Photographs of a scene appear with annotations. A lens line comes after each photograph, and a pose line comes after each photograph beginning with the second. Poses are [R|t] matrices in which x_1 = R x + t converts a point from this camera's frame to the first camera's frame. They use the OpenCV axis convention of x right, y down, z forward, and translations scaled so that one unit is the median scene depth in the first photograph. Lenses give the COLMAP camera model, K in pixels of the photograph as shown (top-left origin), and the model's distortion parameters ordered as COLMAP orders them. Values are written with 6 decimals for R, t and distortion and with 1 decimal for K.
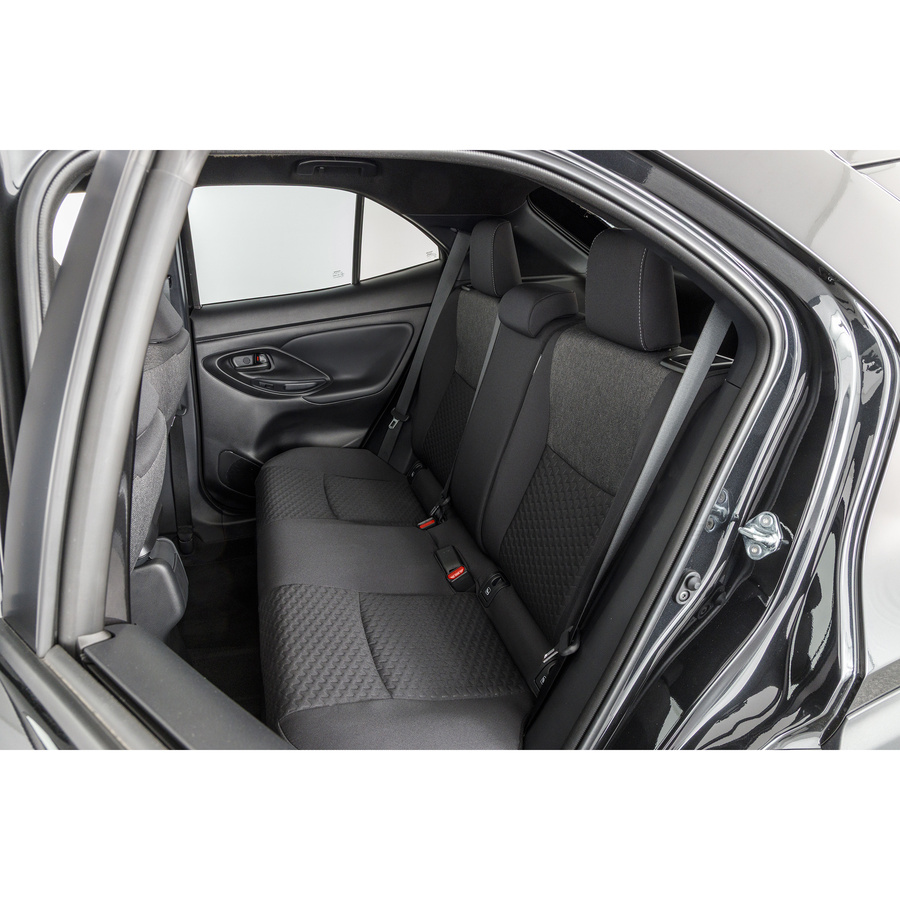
lens RADIAL K [[597.6, 0, 452.2], [0, 597.6, 447.5], [0, 0, 1]] dist [-0.001115, 0.002078]
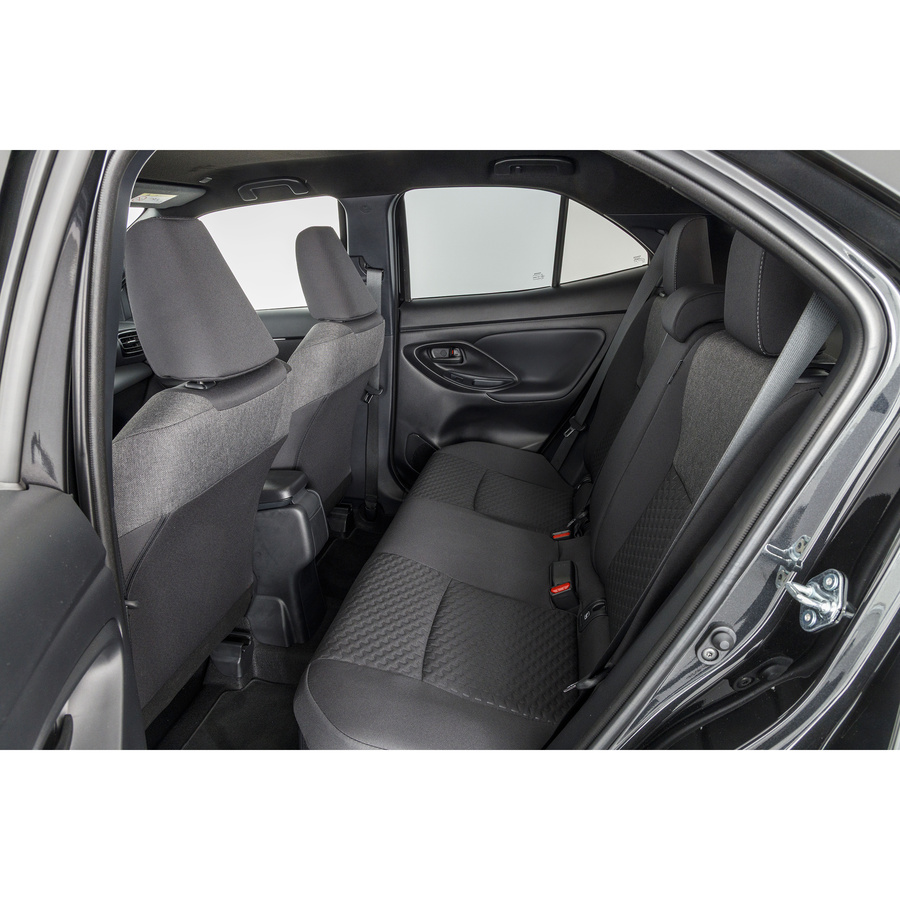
lens RADIAL K [[597.6, 0, 454.3], [0, 597.6, 447.3], [0, 0, 1]] dist [-0.001115, 0.002078]
pose [[0.889549, 0.156224, -0.429298, 0.173773], [-0.172136, 0.985072, 0.001791, 0.016844], [0.423169, 0.072304, 0.903161, 0.059354]]
